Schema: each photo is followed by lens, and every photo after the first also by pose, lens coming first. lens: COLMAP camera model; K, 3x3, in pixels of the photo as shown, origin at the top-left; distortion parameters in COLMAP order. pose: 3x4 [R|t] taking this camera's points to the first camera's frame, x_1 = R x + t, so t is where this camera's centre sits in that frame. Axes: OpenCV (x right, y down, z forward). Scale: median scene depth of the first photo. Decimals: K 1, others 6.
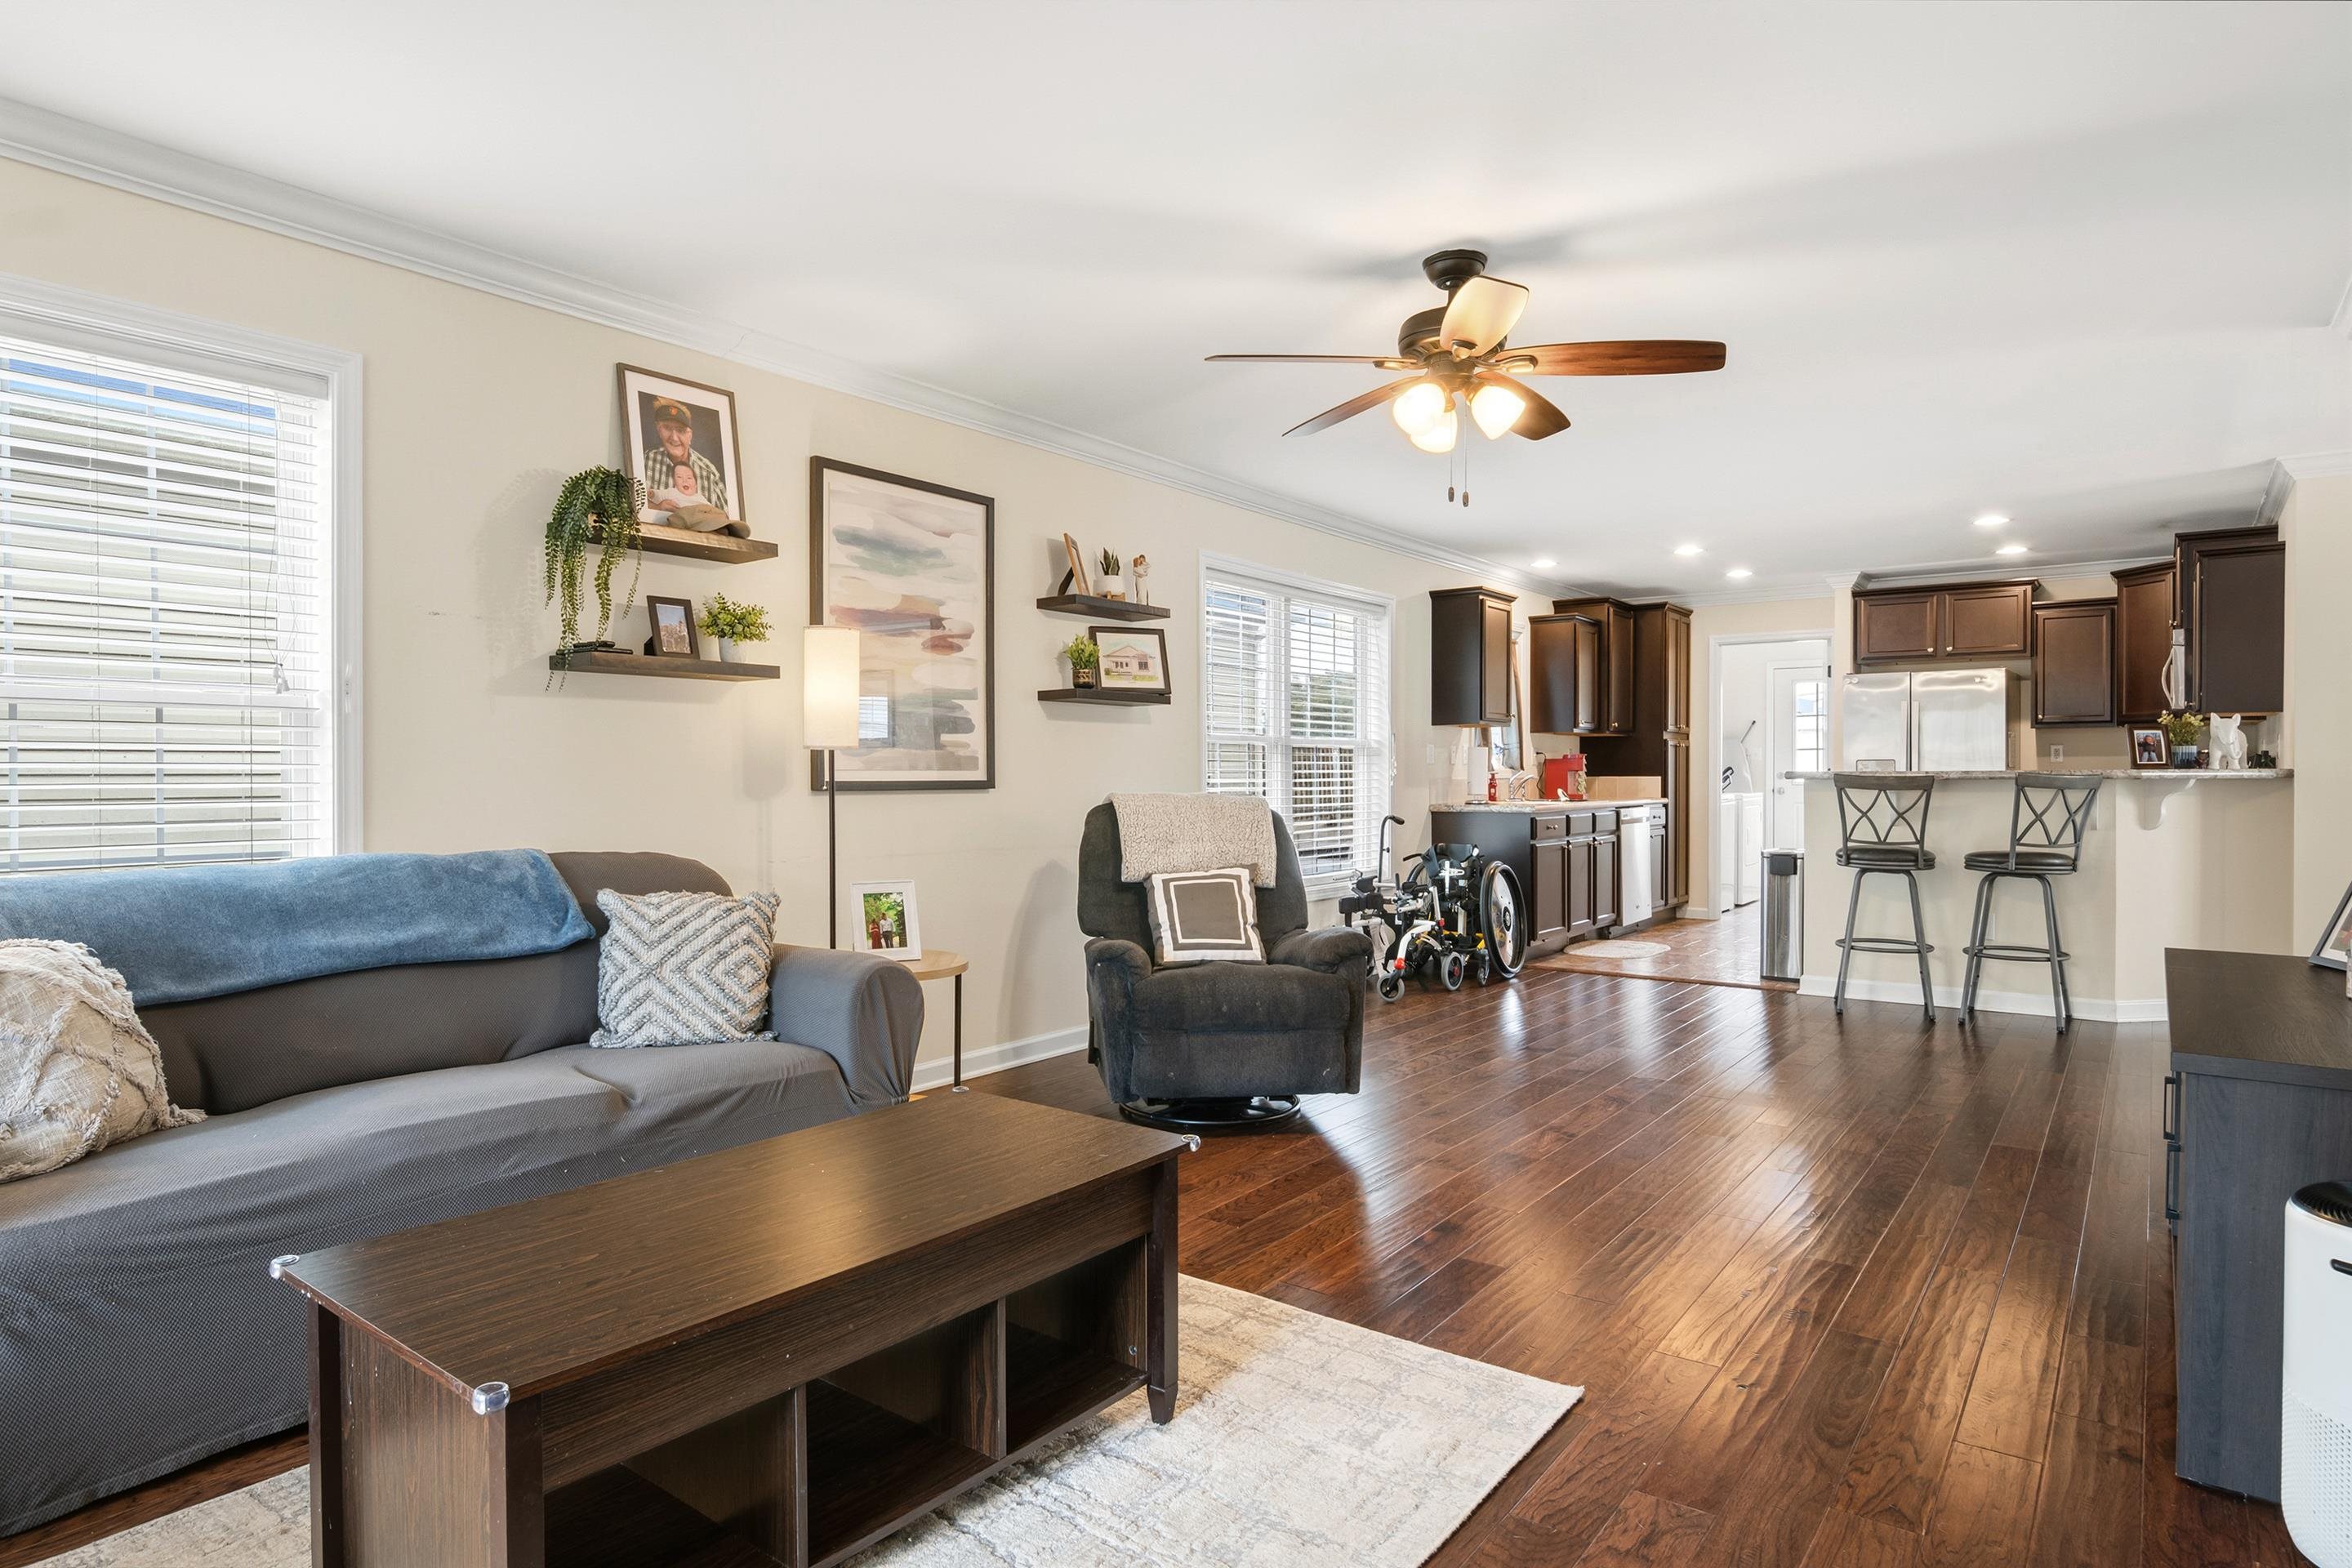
lens RADIAL K [[1294.2, 0, 1176.0], [0, 1294.2, 784.0], [0, 0, 1]] dist [0.000100, -0.000537]
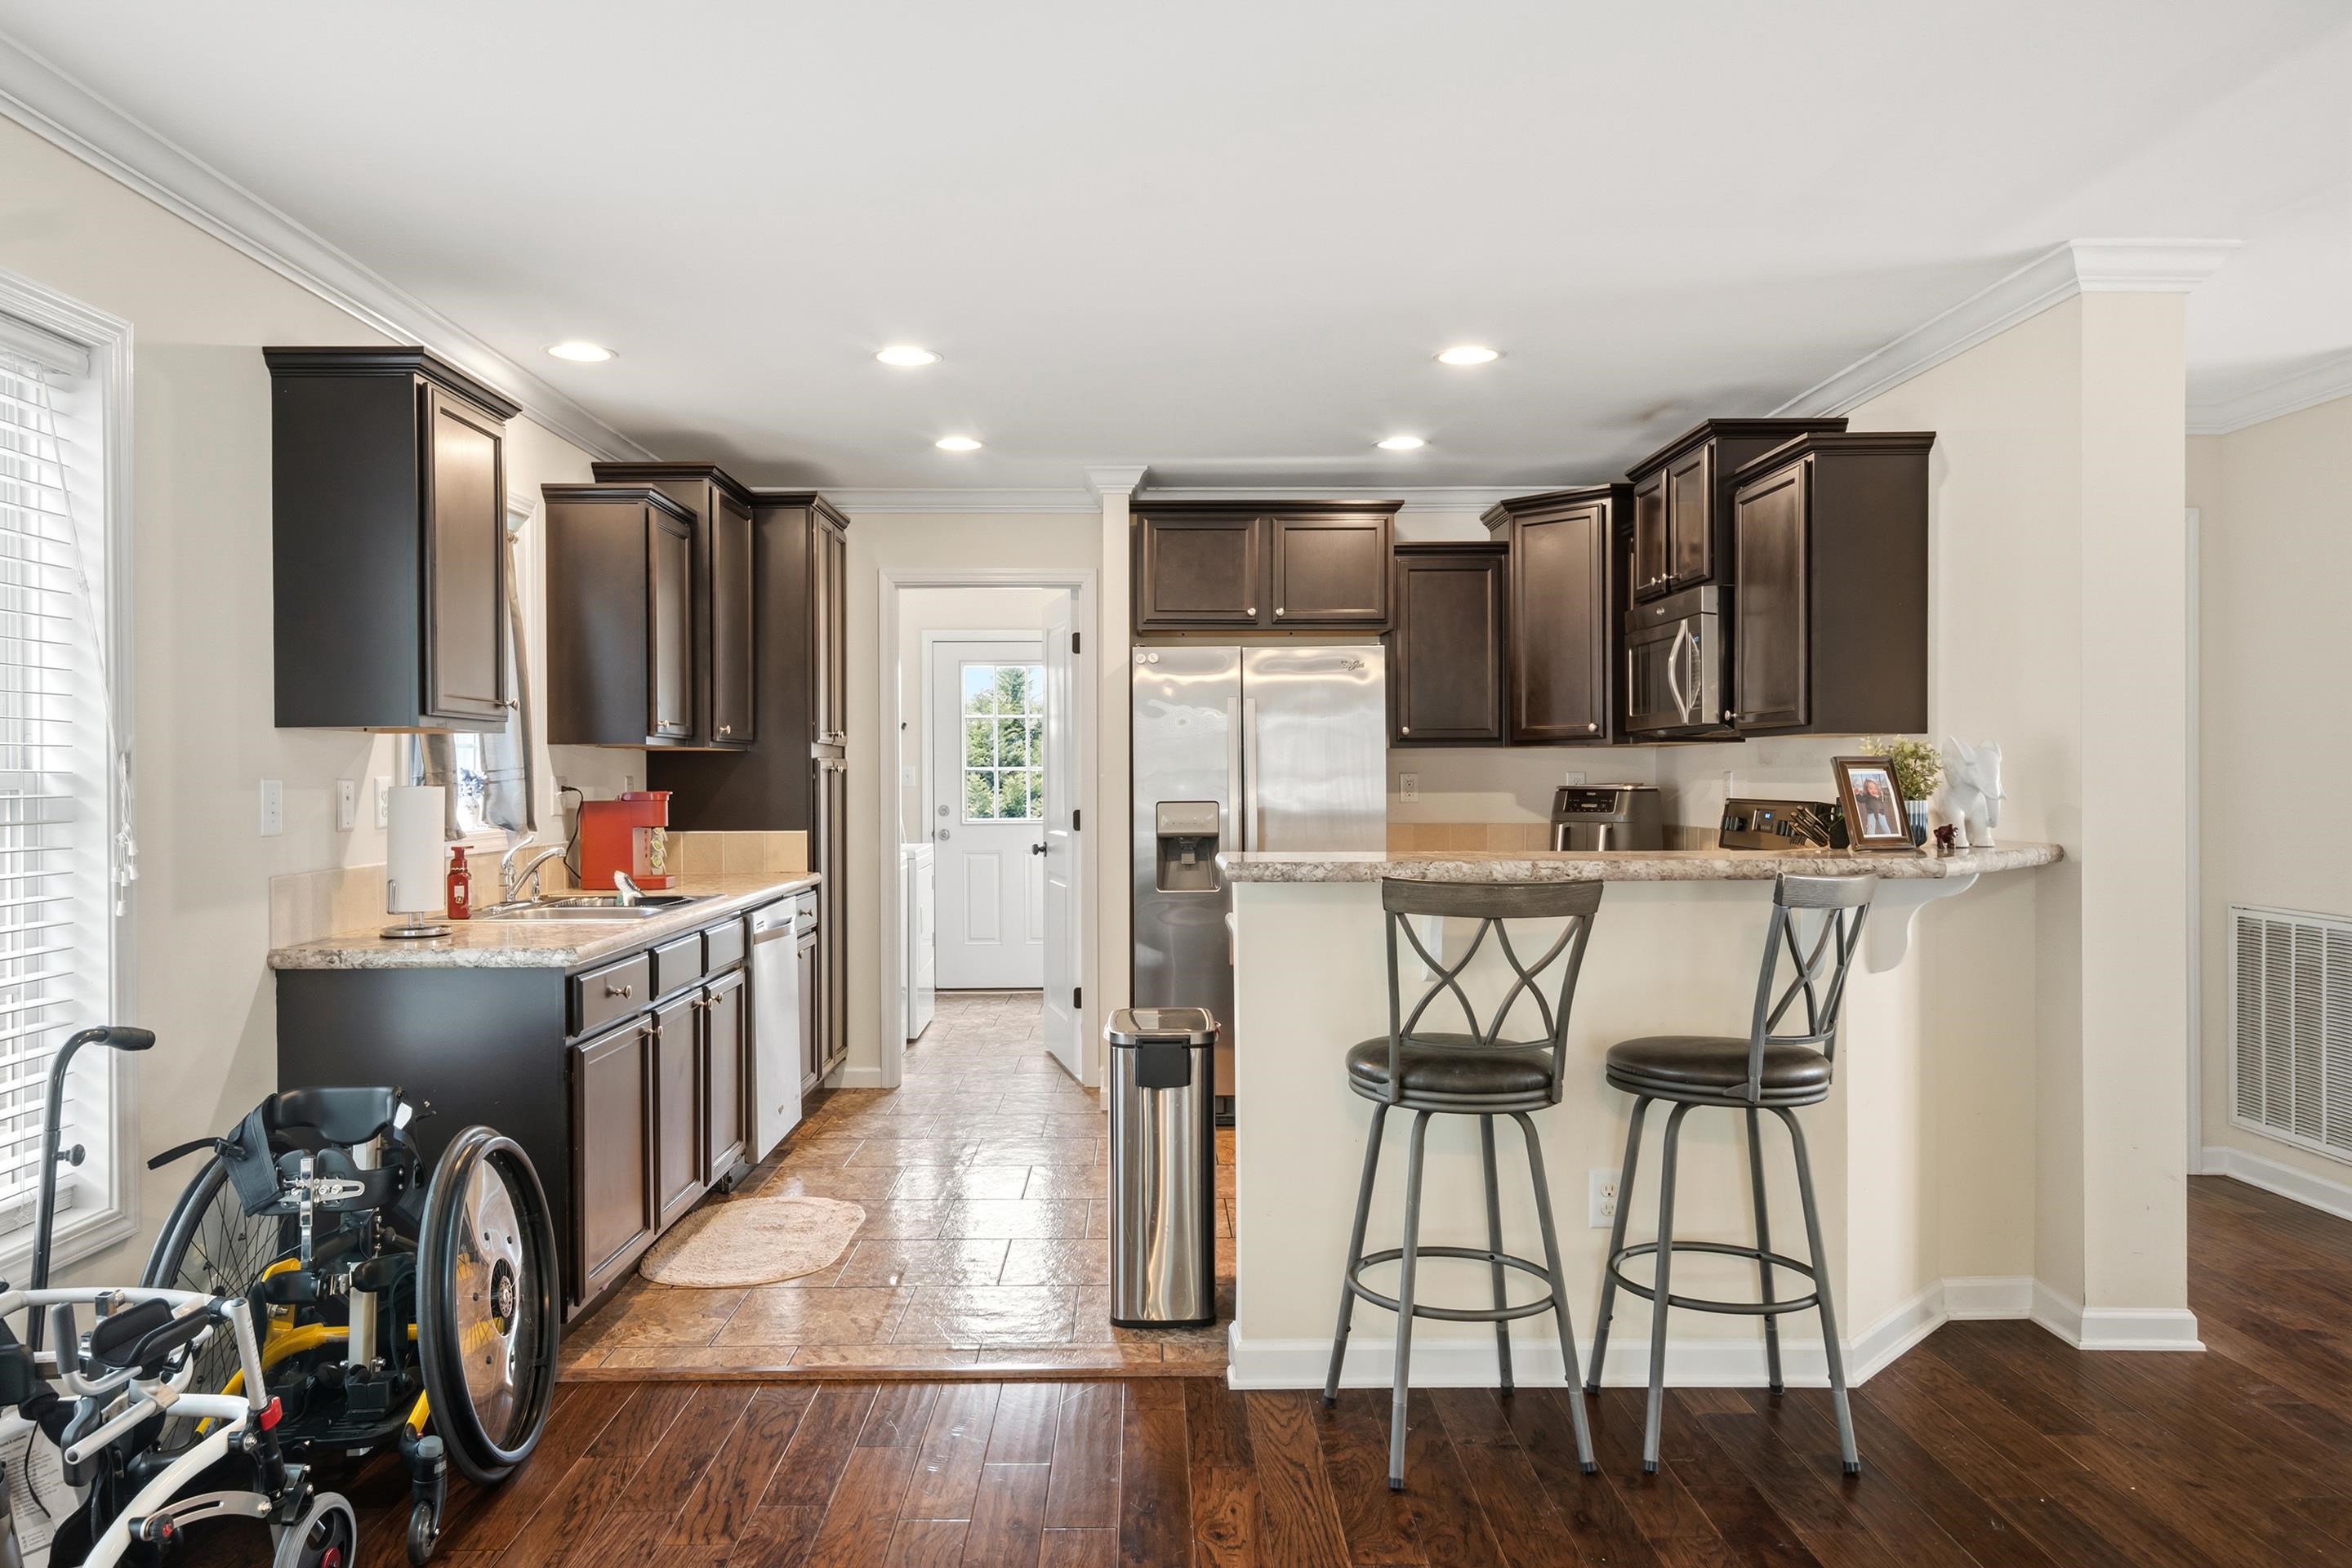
lens RADIAL K [[1576.2, 0, 1160.1], [0, 1576.2, 780.2], [0, 0, 1]] dist [0.002761, 0.000843]
pose [[0.791841, -0.002485, 0.610722, 0.115596], [0.006669, 0.999967, -0.004579, -0.024871], [-0.610691, 0.007699, 0.791832, 0.468376]]
